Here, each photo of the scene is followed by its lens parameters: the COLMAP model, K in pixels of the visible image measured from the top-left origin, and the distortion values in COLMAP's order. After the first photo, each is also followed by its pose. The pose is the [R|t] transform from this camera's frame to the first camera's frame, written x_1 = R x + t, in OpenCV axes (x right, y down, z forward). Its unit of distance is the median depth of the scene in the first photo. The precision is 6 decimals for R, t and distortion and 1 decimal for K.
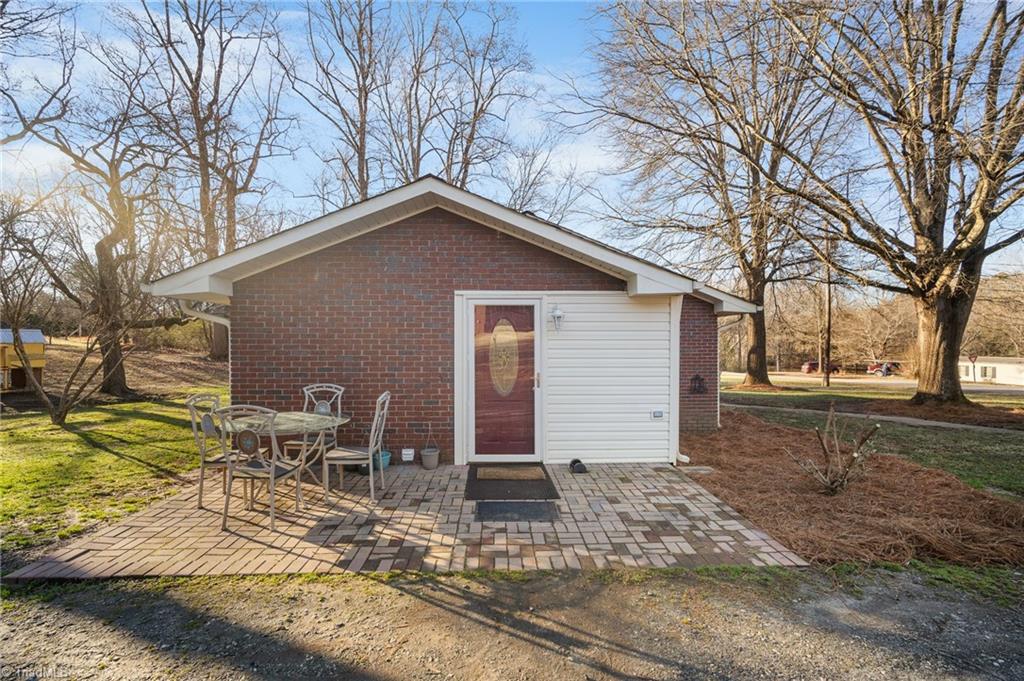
lens RADIAL K [[453.9, 0, 512.0], [0, 453.9, 340.5], [0, 0, 1]] dist [-0.003257, -0.000656]
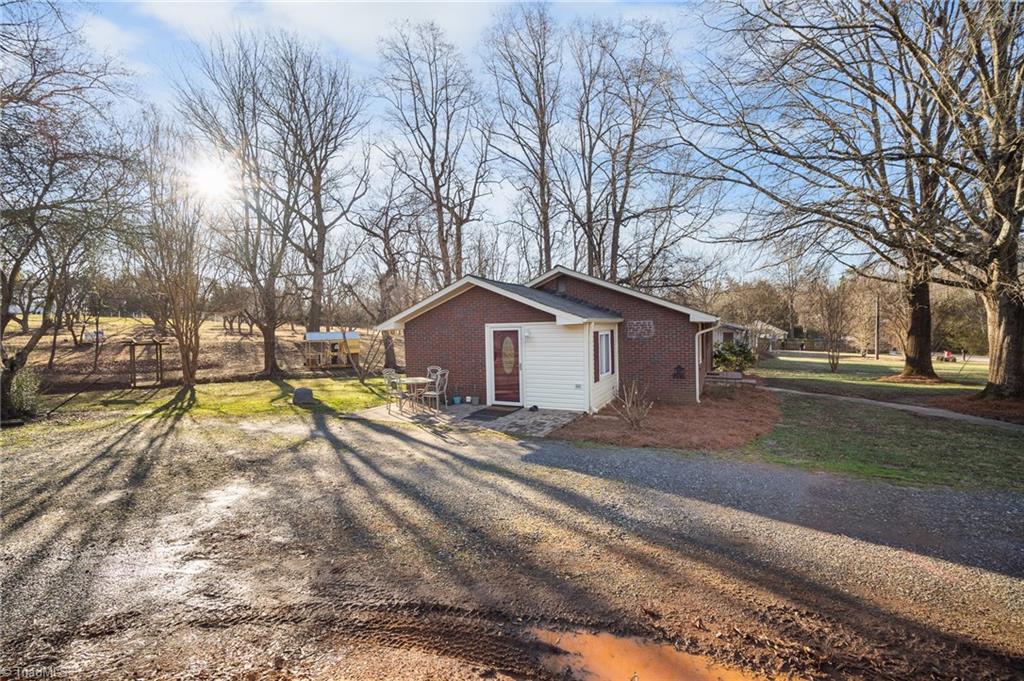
lens RADIAL K [[453.9, 0, 512.0], [0, 453.9, 340.5], [0, 0, 1]] dist [-0.003257, -0.000656]
pose [[0.879707, -0.005347, -0.475487, 0.991500], [0.023870, 0.999173, 0.032926, -0.098843], [0.474917, -0.040315, 0.879107, -0.811519]]
